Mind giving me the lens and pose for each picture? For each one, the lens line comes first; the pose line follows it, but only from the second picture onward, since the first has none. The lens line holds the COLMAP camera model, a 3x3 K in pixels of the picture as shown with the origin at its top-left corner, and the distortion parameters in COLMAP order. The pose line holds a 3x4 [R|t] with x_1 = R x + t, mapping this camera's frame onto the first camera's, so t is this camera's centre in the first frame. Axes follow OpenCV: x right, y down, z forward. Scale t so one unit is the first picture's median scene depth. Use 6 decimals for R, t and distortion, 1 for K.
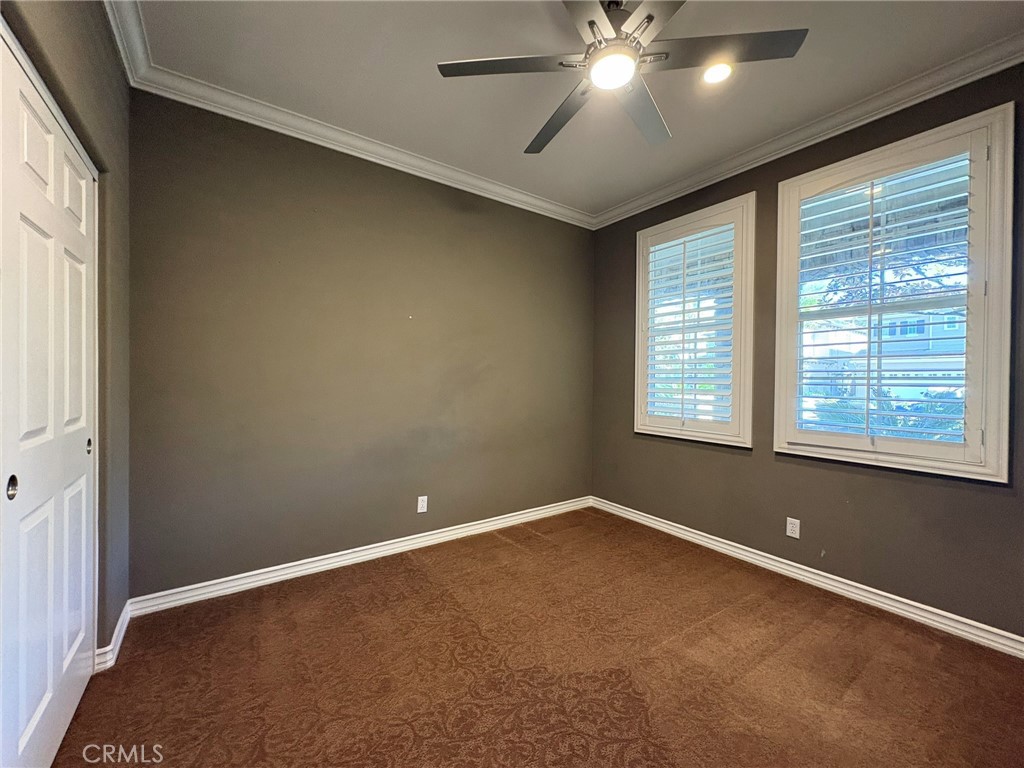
lens RADIAL K [[406.2, 0, 510.5], [0, 406.2, 383.1], [0, 0, 1]] dist [-0.000396, 0.000223]
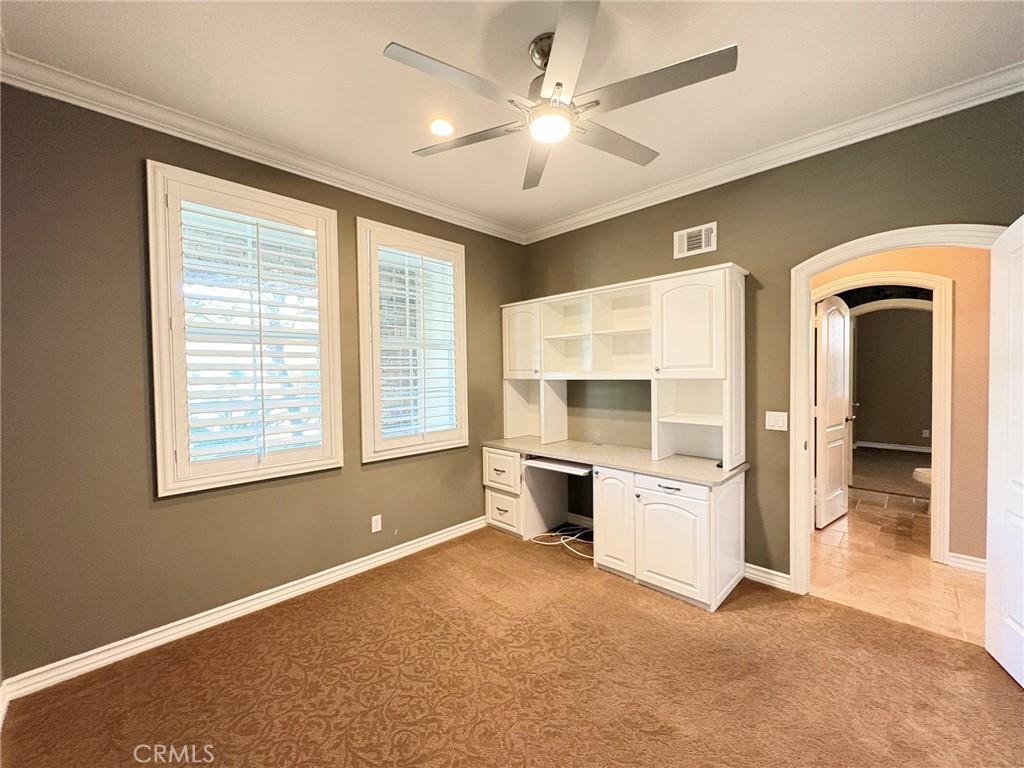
lens RADIAL K [[406.2, 0, 510.5], [0, 406.2, 383.1], [0, 0, 1]] dist [-0.000396, 0.000223]
pose [[-0.178104, -0.028594, 0.983596, -0.469874], [0.025606, 0.999105, 0.033681, -0.069781], [-0.983678, 0.031185, -0.177213, 0.763926]]
